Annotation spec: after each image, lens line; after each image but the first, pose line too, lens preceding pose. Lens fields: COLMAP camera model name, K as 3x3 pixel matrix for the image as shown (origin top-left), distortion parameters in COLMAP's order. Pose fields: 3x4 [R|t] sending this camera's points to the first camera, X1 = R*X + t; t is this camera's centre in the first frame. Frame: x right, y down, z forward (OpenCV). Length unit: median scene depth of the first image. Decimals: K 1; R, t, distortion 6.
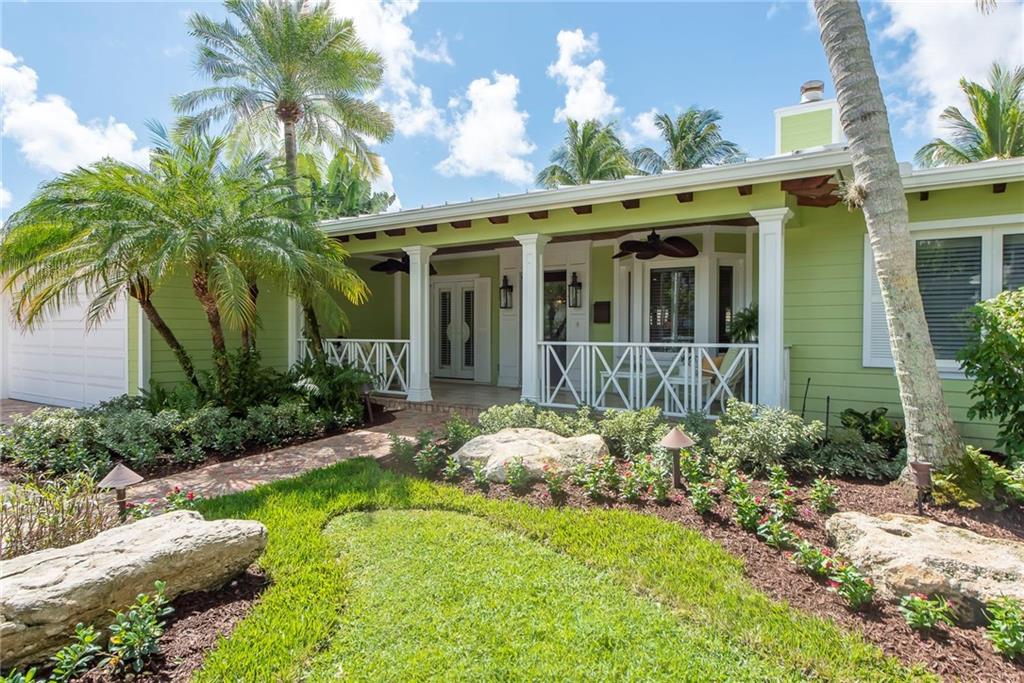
lens RADIAL K [[583.8, 0, 516.1], [0, 583.8, 343.4], [0, 0, 1]] dist [-0.000036, 0.000082]
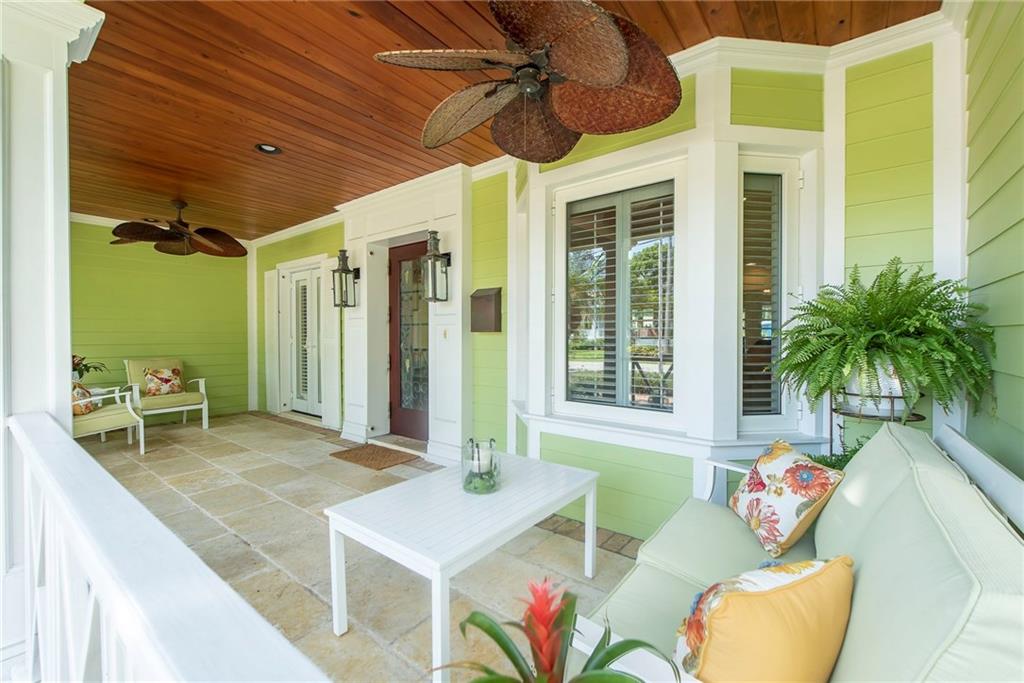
lens RADIAL K [[441.3, 0, 509.2], [0, 441.3, 339.0], [0, 0, 1]] dist [-0.001704, -0.000272]
pose [[0.996786, 0.001680, -0.080098, 0.225041], [-0.002775, 0.999904, -0.013554, -0.027057], [0.080067, 0.013733, 0.996695, 0.714768]]
